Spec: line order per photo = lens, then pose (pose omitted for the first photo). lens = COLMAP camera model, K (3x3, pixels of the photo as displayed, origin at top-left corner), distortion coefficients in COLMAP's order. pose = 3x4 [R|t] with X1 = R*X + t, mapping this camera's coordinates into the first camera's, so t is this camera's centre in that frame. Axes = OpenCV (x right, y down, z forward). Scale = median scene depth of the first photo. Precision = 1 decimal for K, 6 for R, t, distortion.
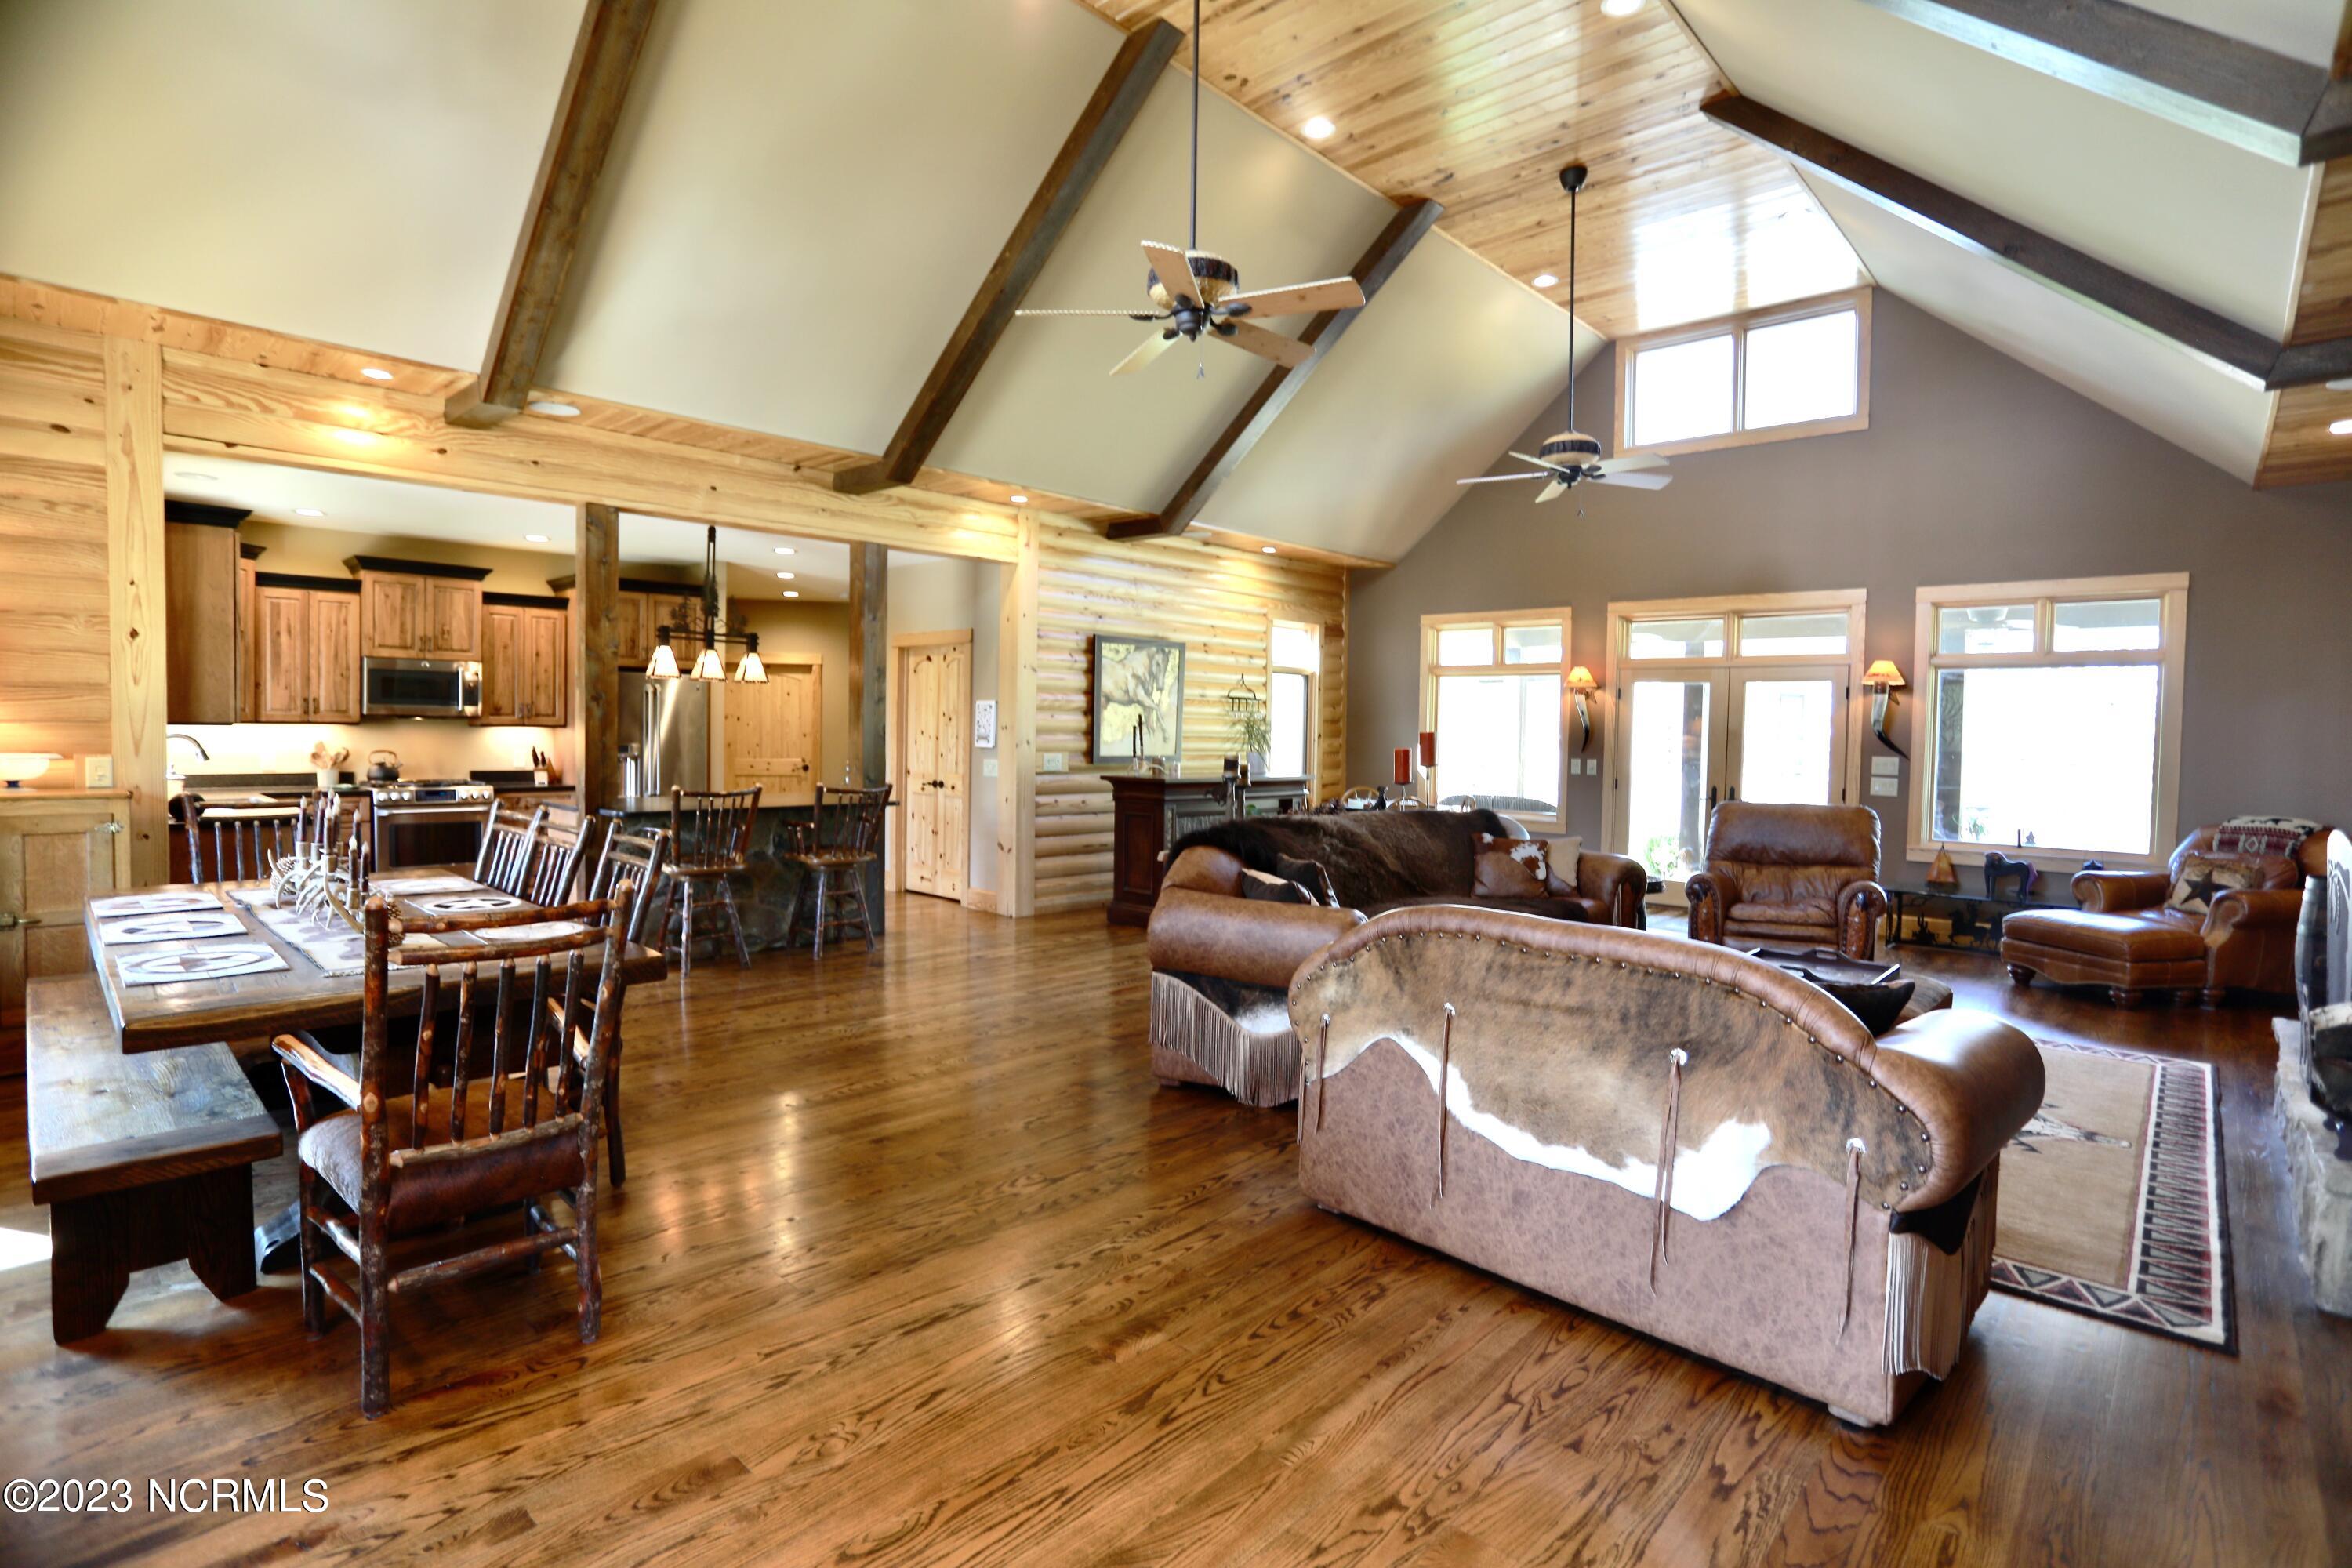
lens RADIAL K [[1152.1, 0, 1182.1], [0, 1152.1, 767.6], [0, 0, 1]] dist [-0.073472, 0.030963]
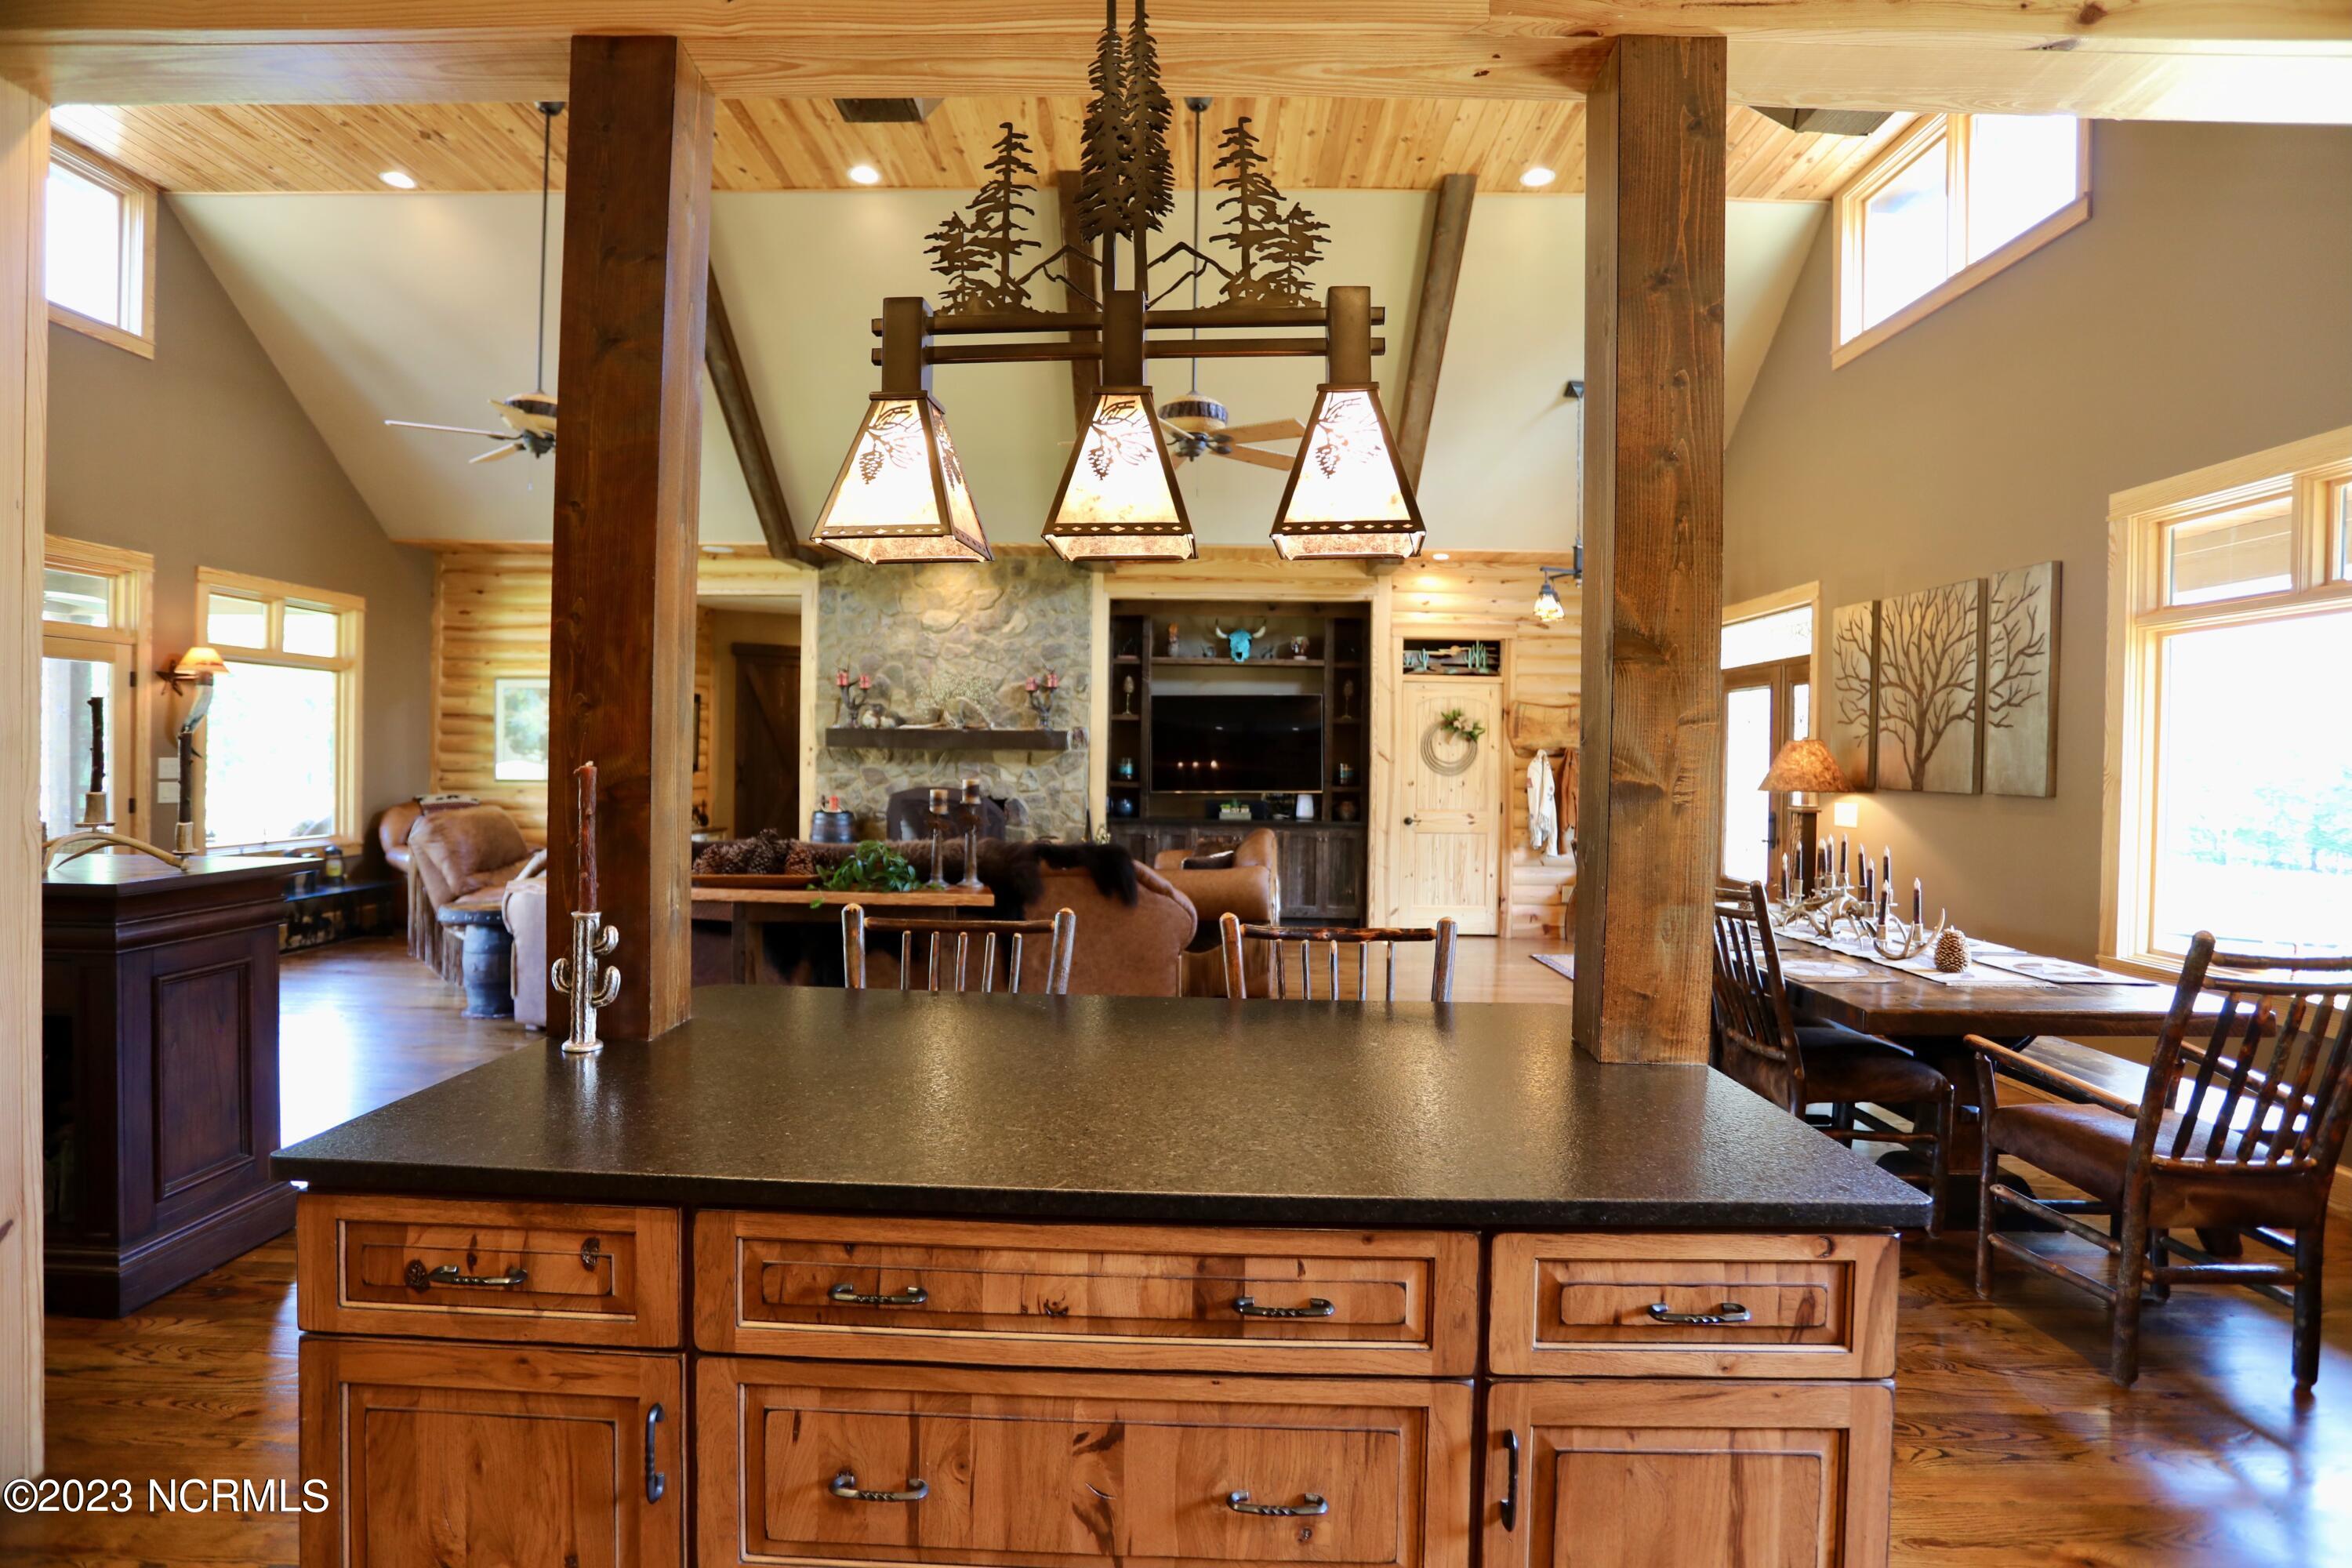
lens RADIAL K [[1152.1, 0, 1159.9], [0, 1152.1, 773.1], [0, 0, 1]] dist [-0.073472, 0.030963]
pose [[-0.664559, -0.038735, 0.746231, -0.518438], [-0.002041, 0.998746, 0.050025, -0.043254], [-0.747233, 0.031722, -0.663805, 1.033238]]
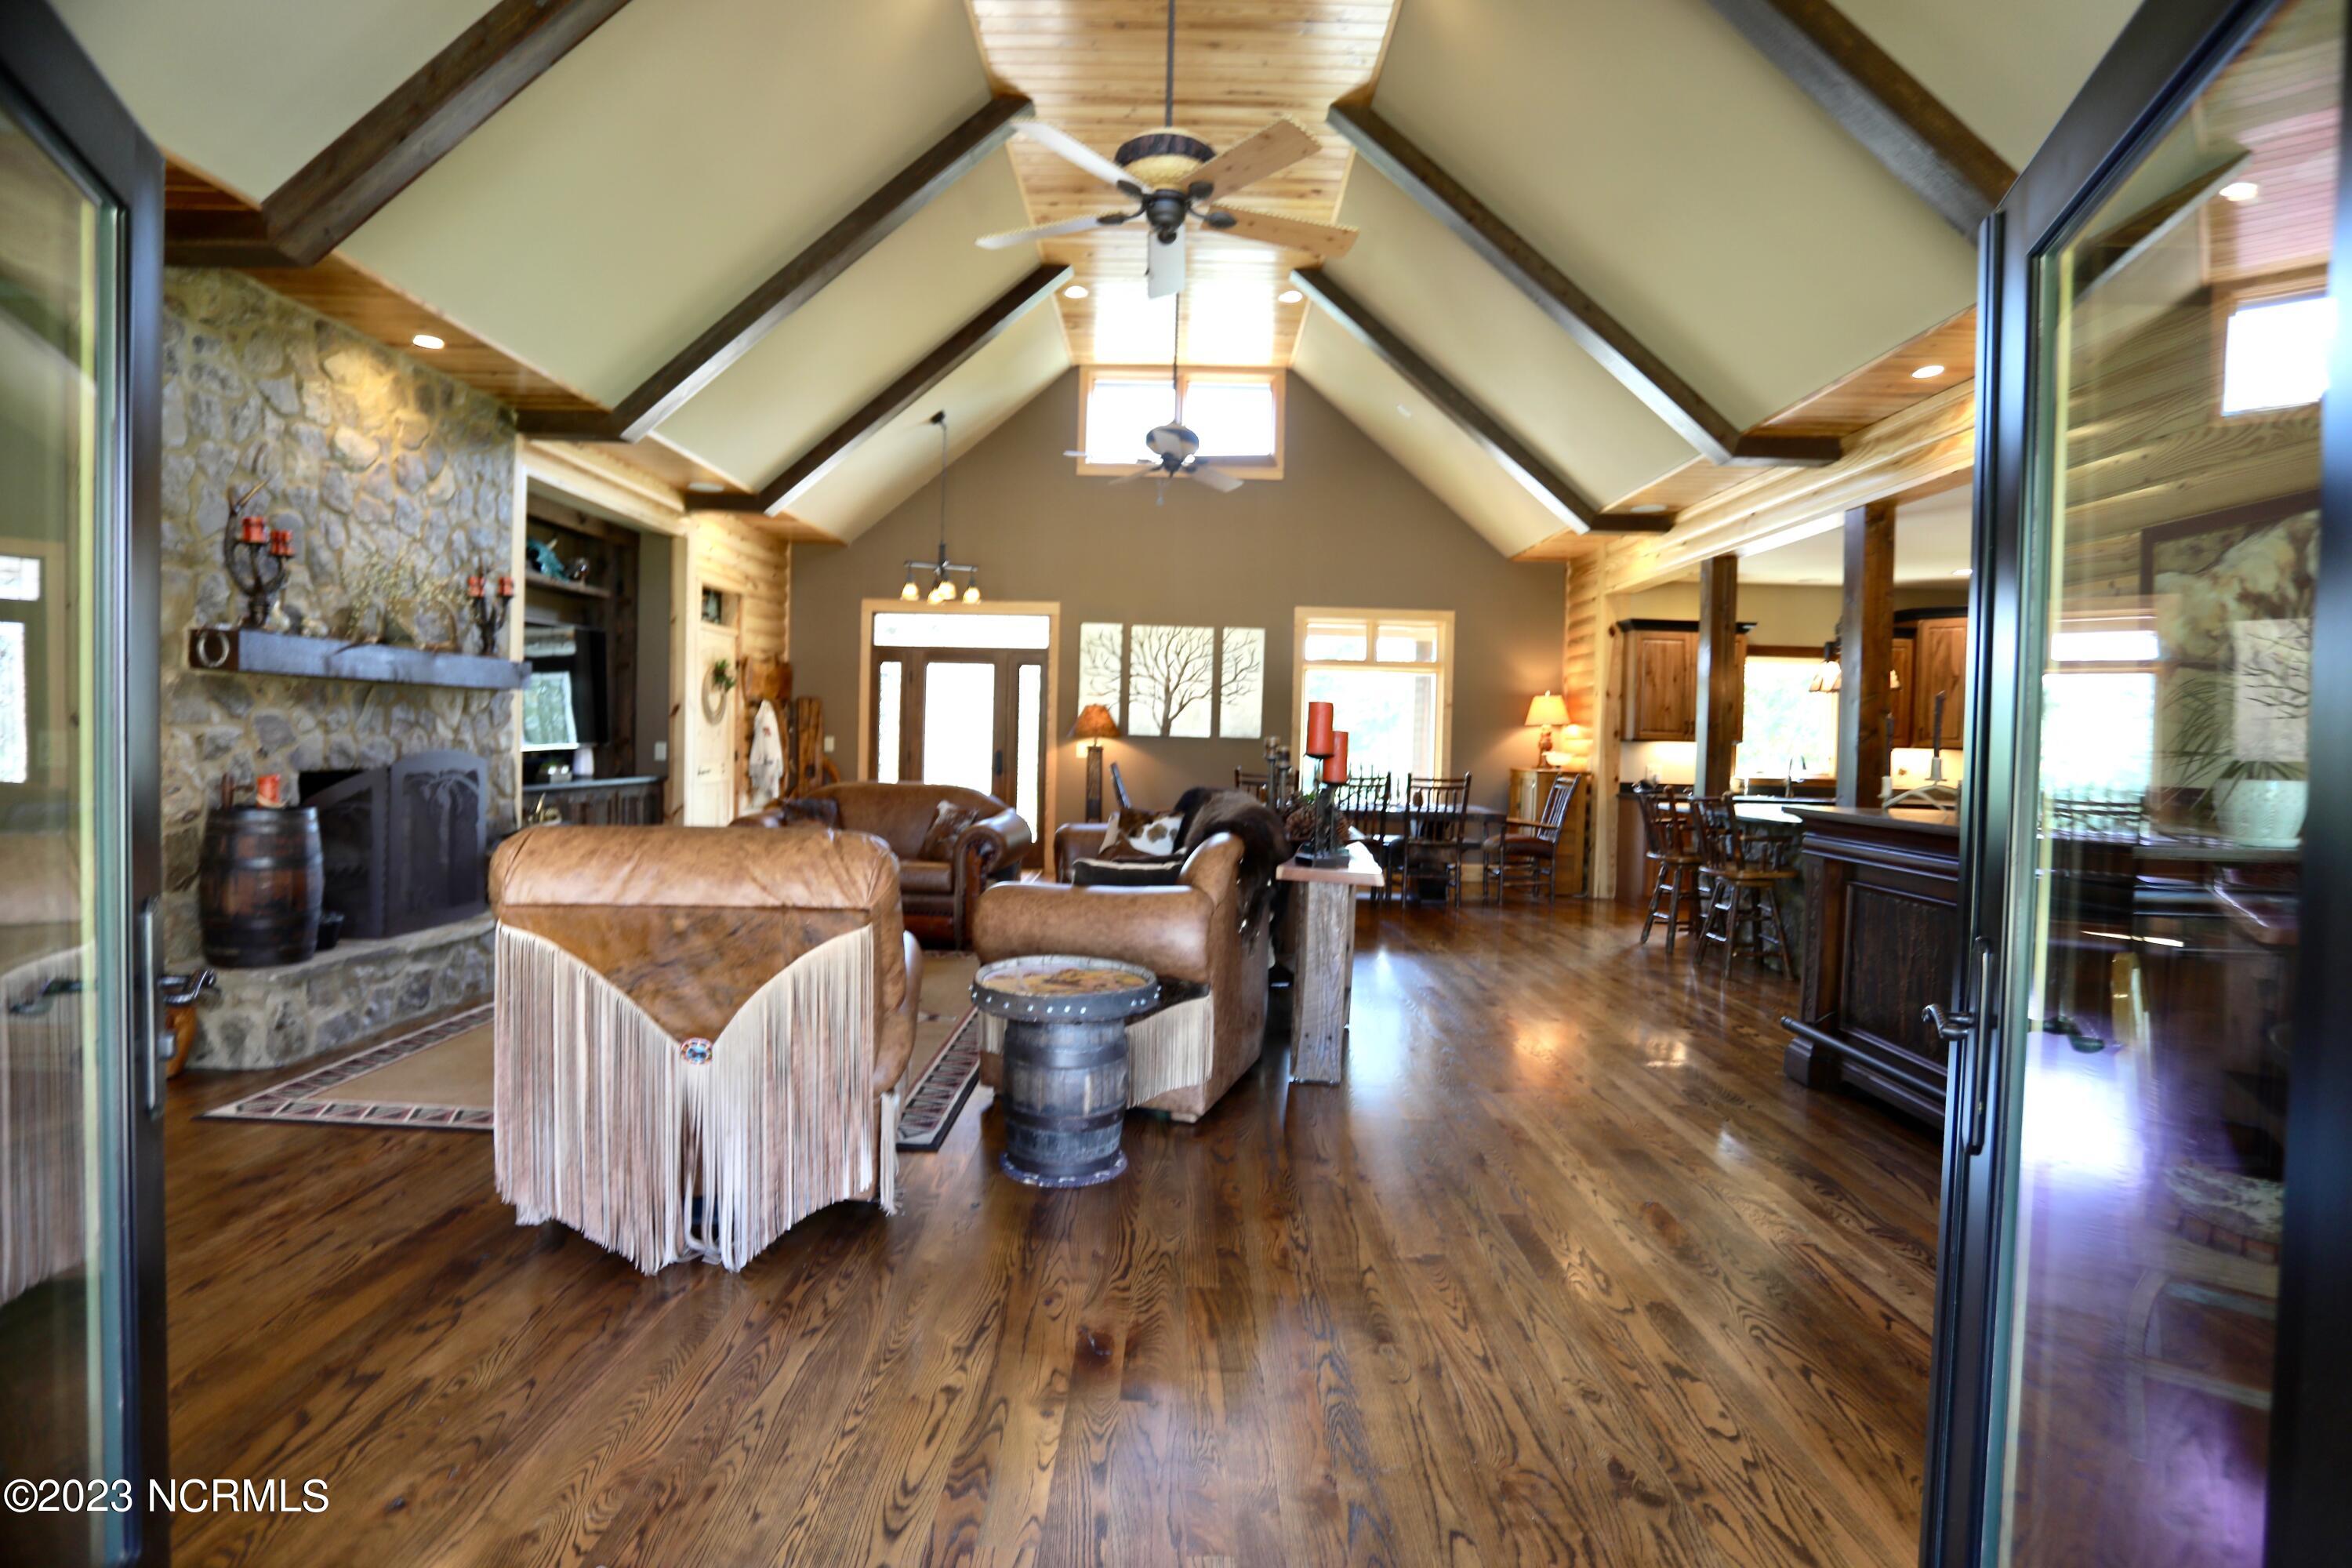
lens RADIAL K [[1152.1, 0, 1180.2], [0, 1152.1, 769.1], [0, 0, 1]] dist [-0.073472, 0.030963]
pose [[-0.736538, -0.018057, -0.676155, 0.588948], [-0.059937, 0.997454, 0.038652, -0.011841], [0.673736, 0.068996, -0.735744, 1.206090]]
